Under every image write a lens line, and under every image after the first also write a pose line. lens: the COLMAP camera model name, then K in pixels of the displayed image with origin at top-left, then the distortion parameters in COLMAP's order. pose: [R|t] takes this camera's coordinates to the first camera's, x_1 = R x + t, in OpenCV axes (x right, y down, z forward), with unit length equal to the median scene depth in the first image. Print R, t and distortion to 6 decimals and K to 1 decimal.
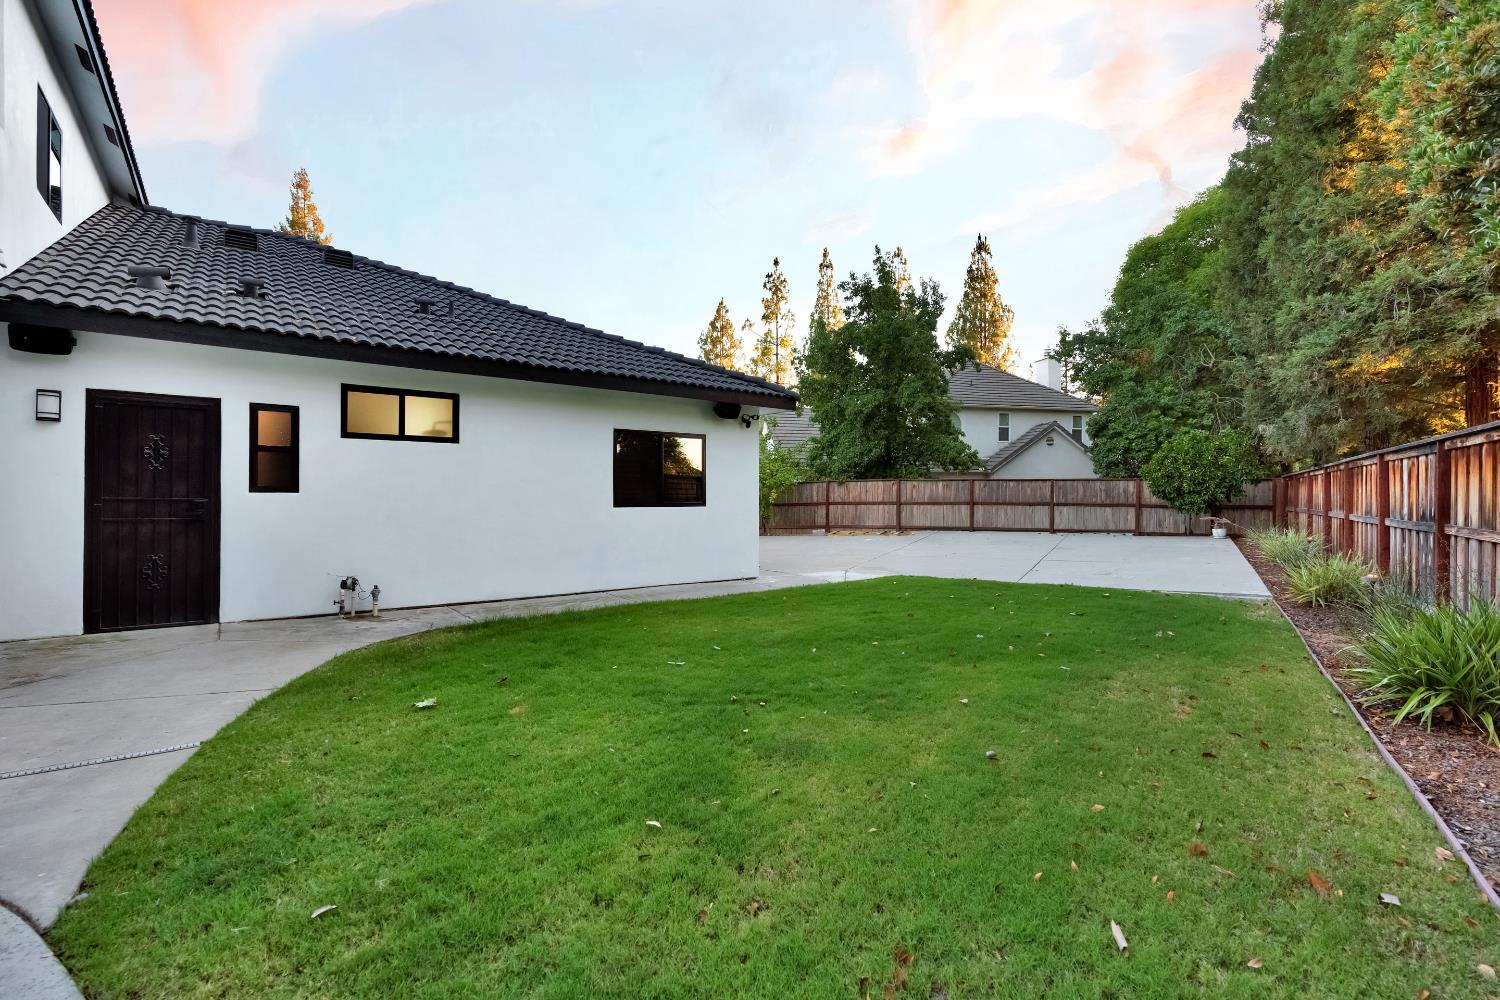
lens RADIAL K [[673.0, 0, 751.0], [0, 673.0, 496.9], [0, 0, 1]] dist [-0.009227, 0.001466]
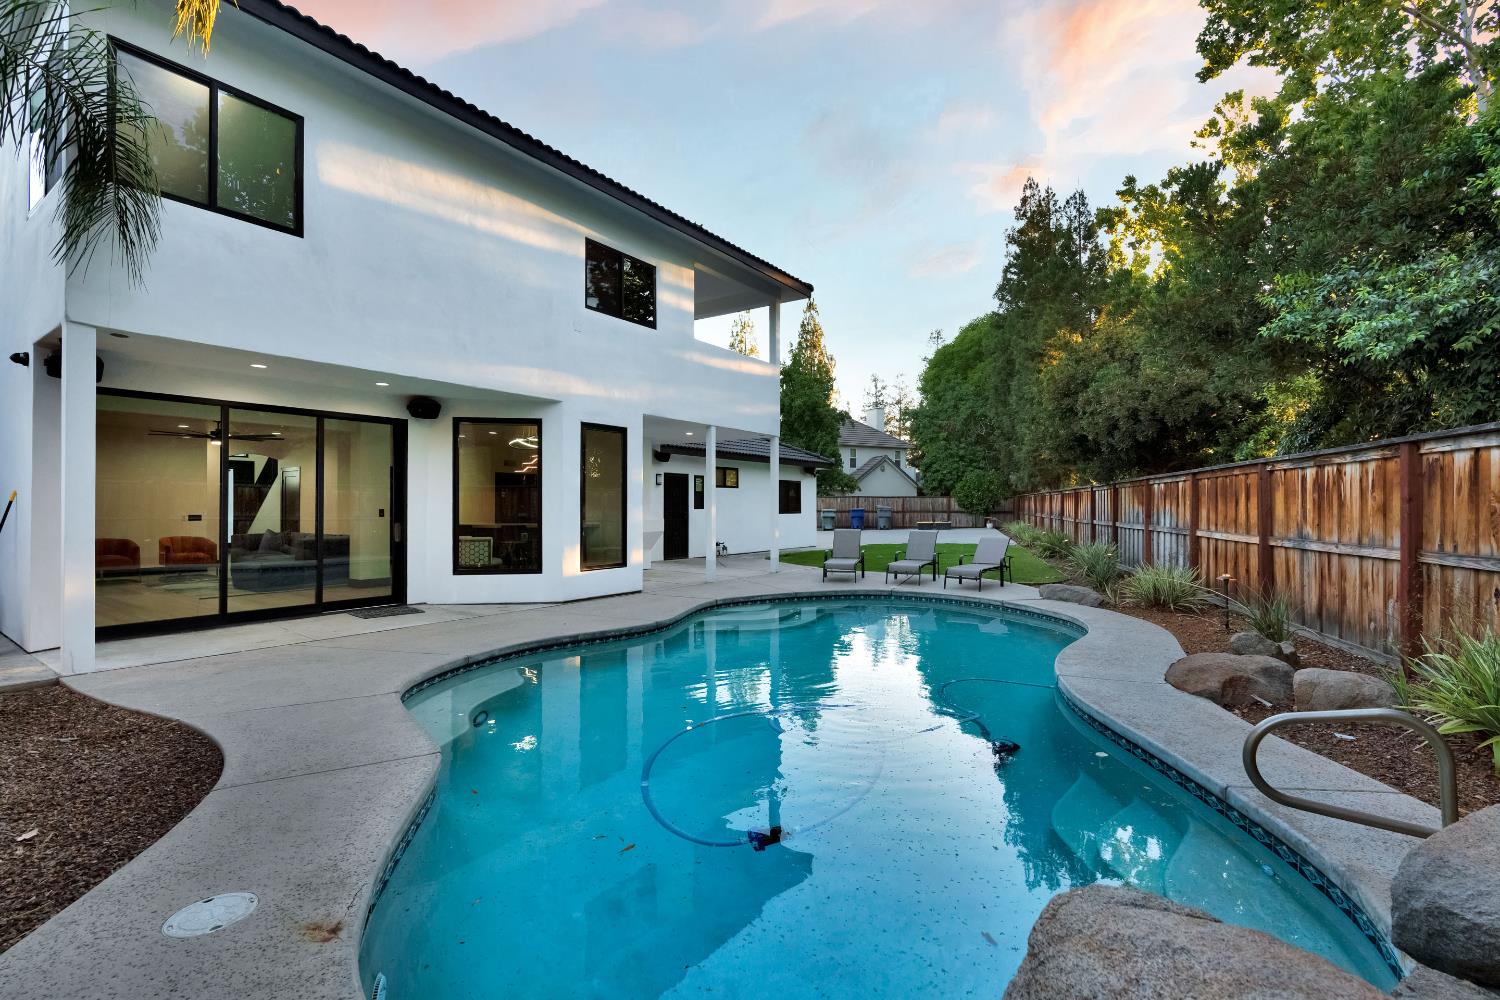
lens RADIAL K [[673.0, 0, 750.7], [0, 673.0, 500.8], [0, 0, 1]] dist [-0.009227, 0.001466]
pose [[0.955873, -0.002564, 0.293768, -0.443591], [0.004541, 0.999971, -0.006049, -0.007370], [-0.293744, 0.007116, 0.955858, -0.543171]]
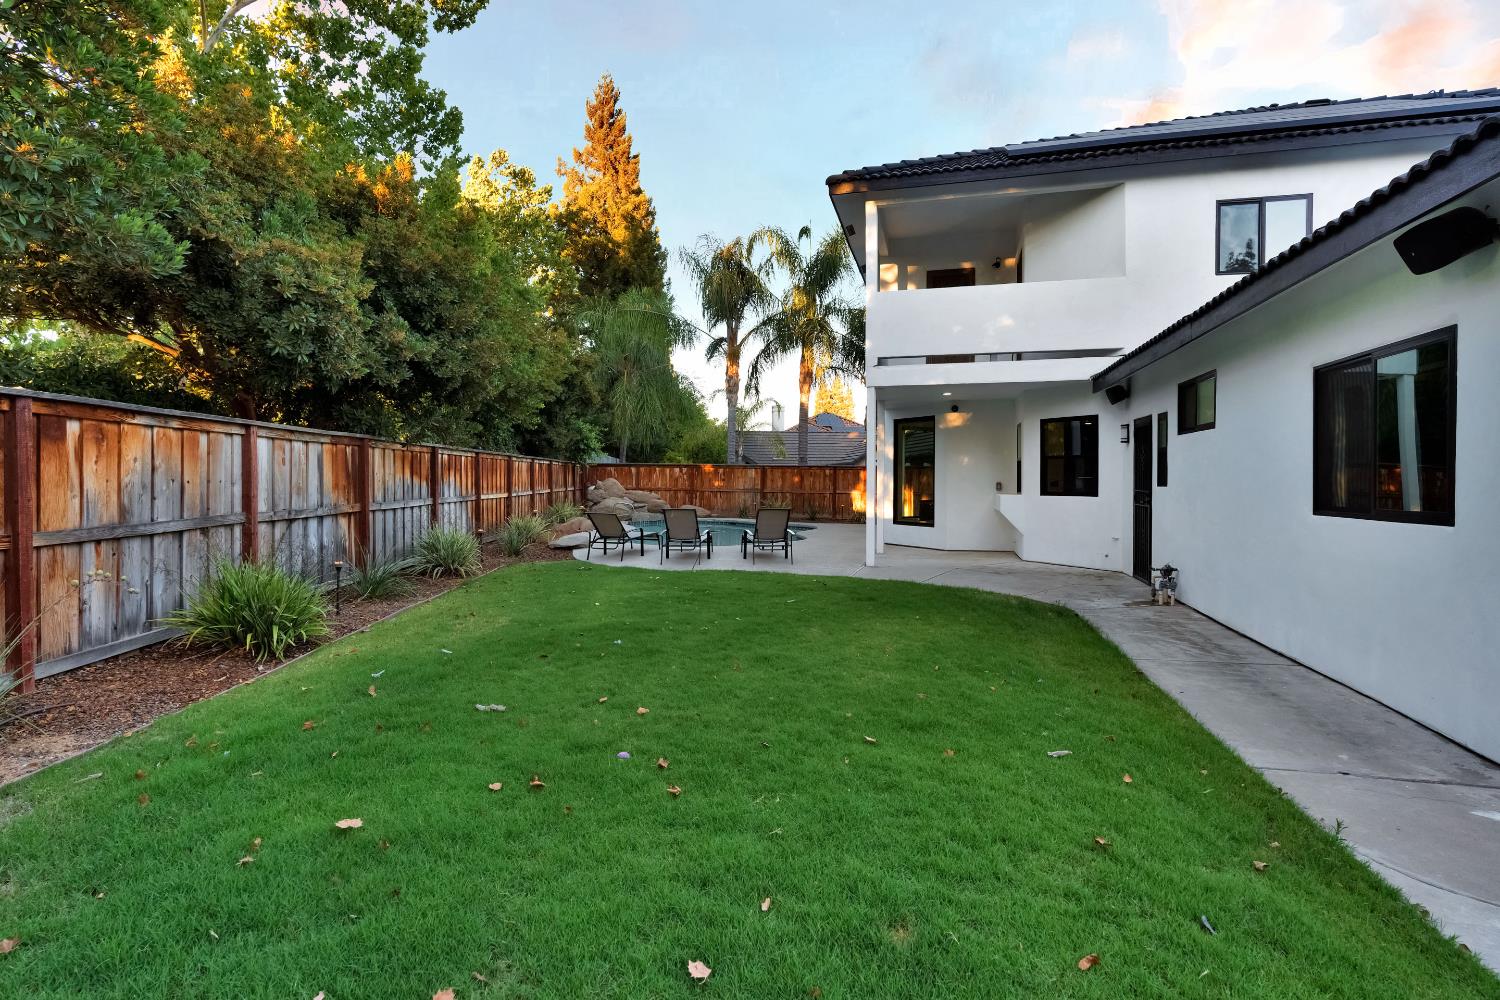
lens RADIAL K [[728.5, 0, 749.3], [0, 728.5, 491.5], [0, 0, 1]] dist [-0.001728, -0.000168]
pose [[-0.771071, 0.001162, -0.636749, 0.608784], [-0.008678, 0.999886, 0.012333, -0.000243], [0.636691, 0.015036, -0.770973, 1.113716]]
